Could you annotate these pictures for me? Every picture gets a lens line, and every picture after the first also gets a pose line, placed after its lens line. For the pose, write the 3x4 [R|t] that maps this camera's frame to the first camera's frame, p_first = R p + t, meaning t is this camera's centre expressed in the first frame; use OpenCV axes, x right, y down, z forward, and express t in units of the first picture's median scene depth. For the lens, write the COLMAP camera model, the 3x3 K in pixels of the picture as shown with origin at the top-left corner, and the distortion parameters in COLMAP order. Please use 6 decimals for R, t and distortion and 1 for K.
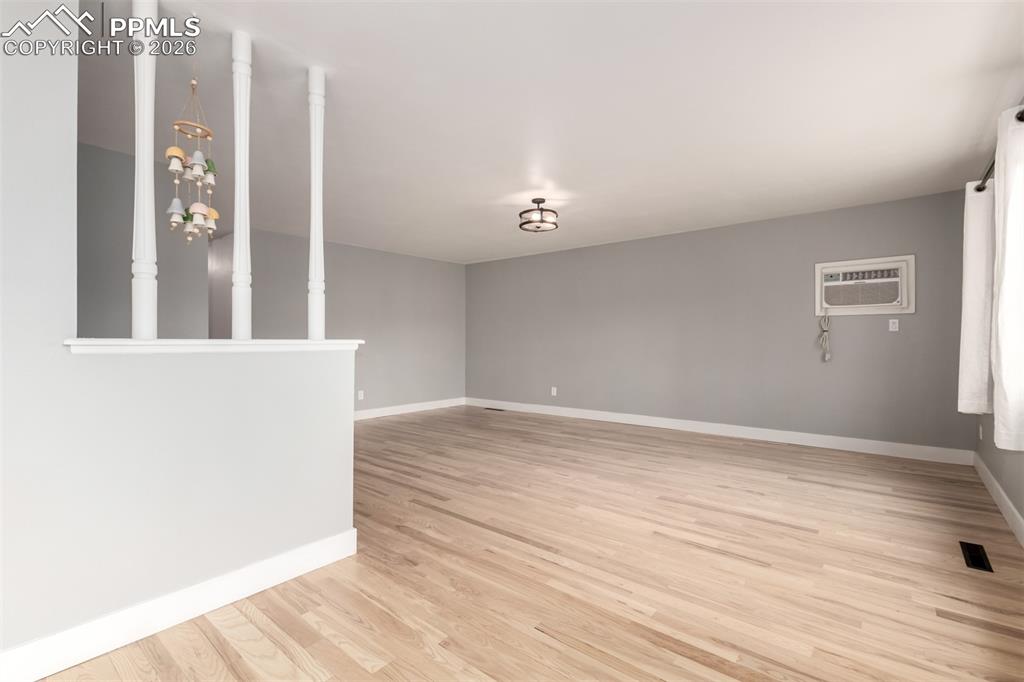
lens RADIAL K [[461.2, 0, 512.0], [0, 461.2, 341.0], [0, 0, 1]] dist [-0.000026, 0.000074]
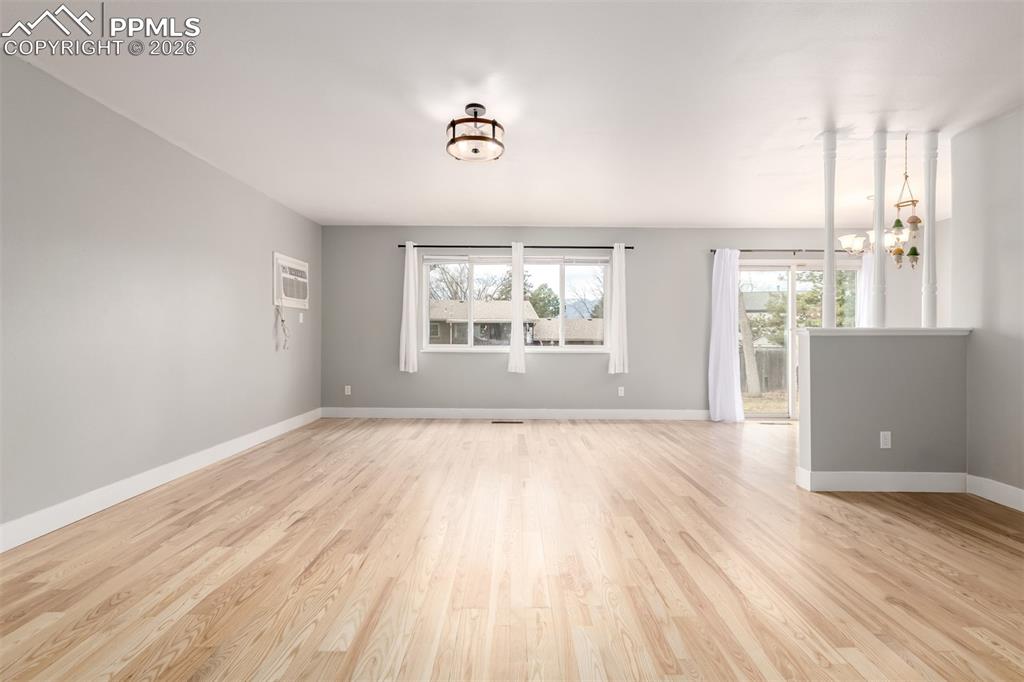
lens RADIAL K [[461.2, 0, 512.0], [0, 461.2, 341.0], [0, 0, 1]] dist [-0.000026, 0.000074]
pose [[-0.628129, -0.010182, 0.778043, -0.478072], [-0.002632, 0.999936, 0.010962, 0.012217], [-0.778105, 0.004838, -0.628115, 1.370813]]
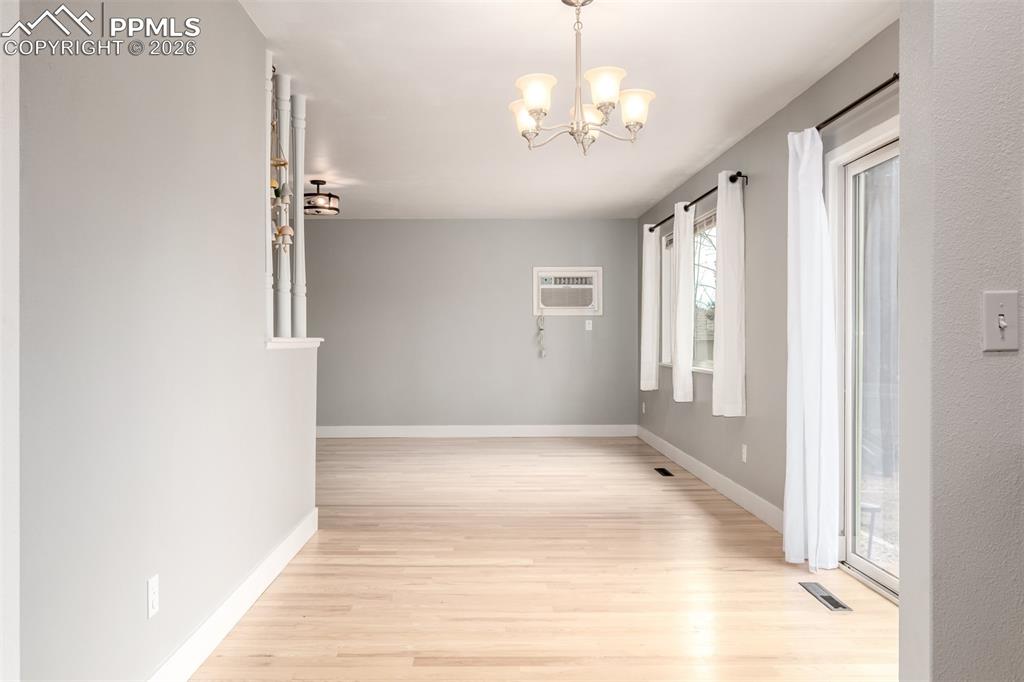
lens RADIAL K [[820.6, 0, 512.0], [0, 820.6, 341.0], [0, 0, 1]] dist [0.001984, 0.000375]
pose [[0.745806, -0.001973, 0.666160, -0.732620], [-0.000757, 0.999992, 0.003810, -0.001925], [-0.666163, -0.003346, 0.745799, -0.441730]]
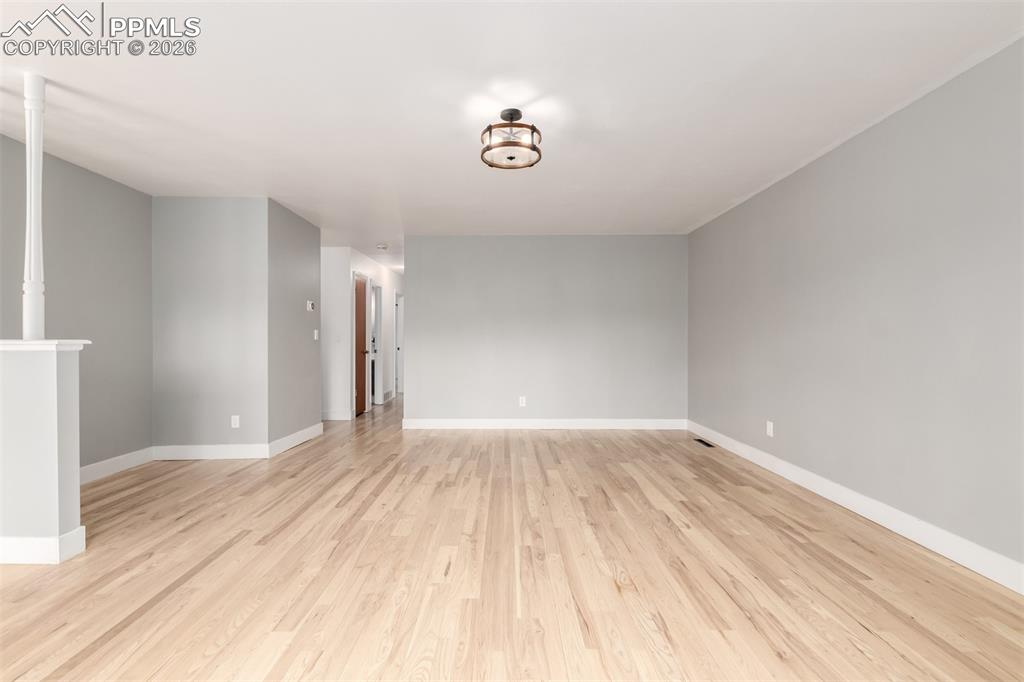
lens RADIAL K [[475.6, 0, 507.0], [0, 475.6, 334.3], [0, 0, 1]] dist [0.000130, -0.000396]
pose [[0.631996, -0.008421, -0.774926, 0.552872], [-0.001142, 0.999930, -0.011798, -0.002482], [0.774971, 0.008341, 0.631942, 0.593949]]
